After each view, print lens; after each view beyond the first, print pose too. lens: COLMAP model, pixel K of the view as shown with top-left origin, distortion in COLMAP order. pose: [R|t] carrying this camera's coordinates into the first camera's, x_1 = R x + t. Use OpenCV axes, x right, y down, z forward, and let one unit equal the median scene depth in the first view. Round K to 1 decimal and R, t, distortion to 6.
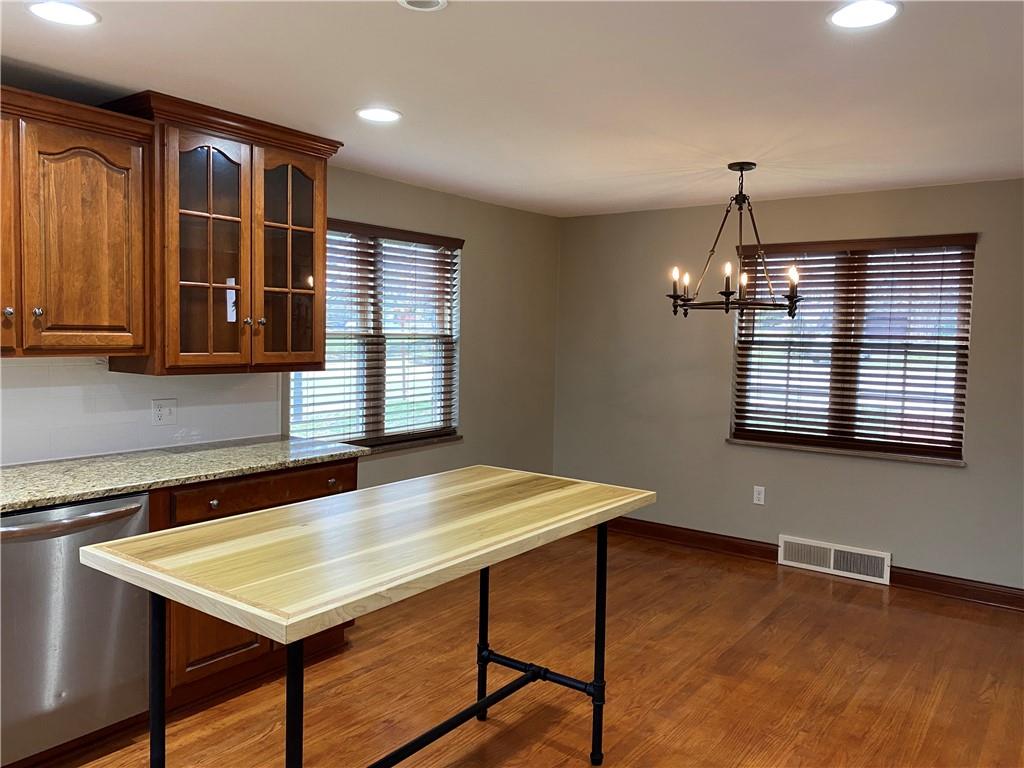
lens RADIAL K [[769.2, 0, 515.8], [0, 769.2, 379.8], [0, 0, 1]] dist [0.001568, -0.012844]
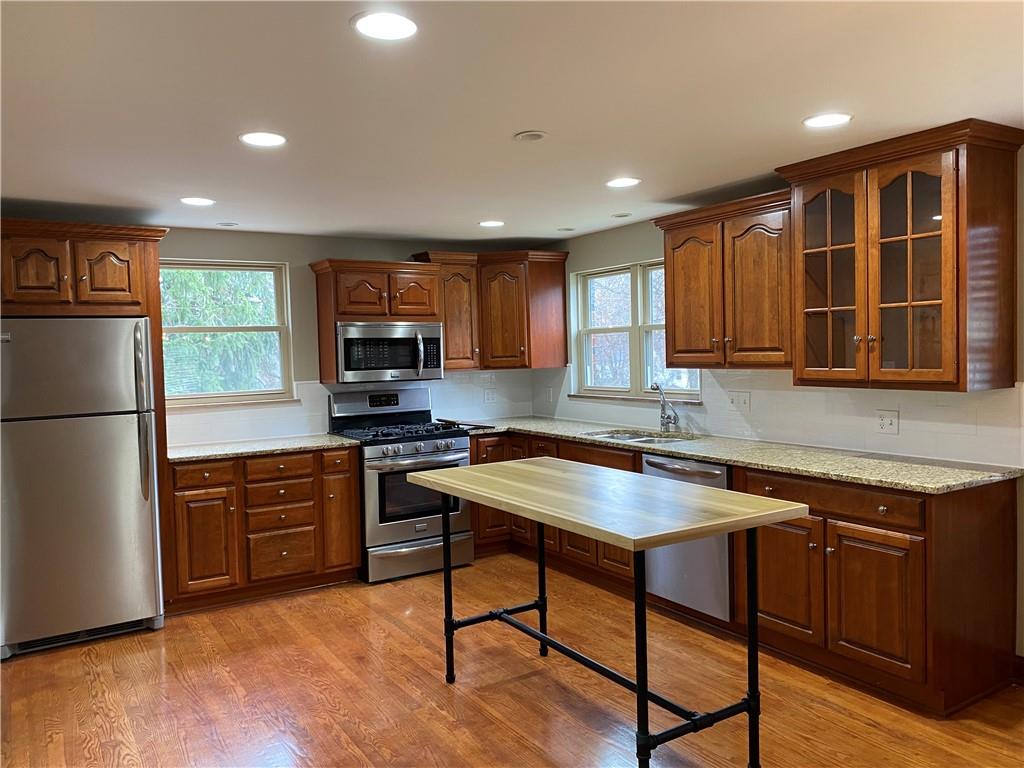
lens RADIAL K [[769.2, 0, 515.8], [0, 769.2, 379.8], [0, 0, 1]] dist [0.001568, -0.012844]
pose [[-0.366244, 0.027372, -0.930116, 0.796997], [-0.039078, 0.998233, 0.044764, -0.048669], [0.929698, 0.052742, -0.364527, 0.937547]]
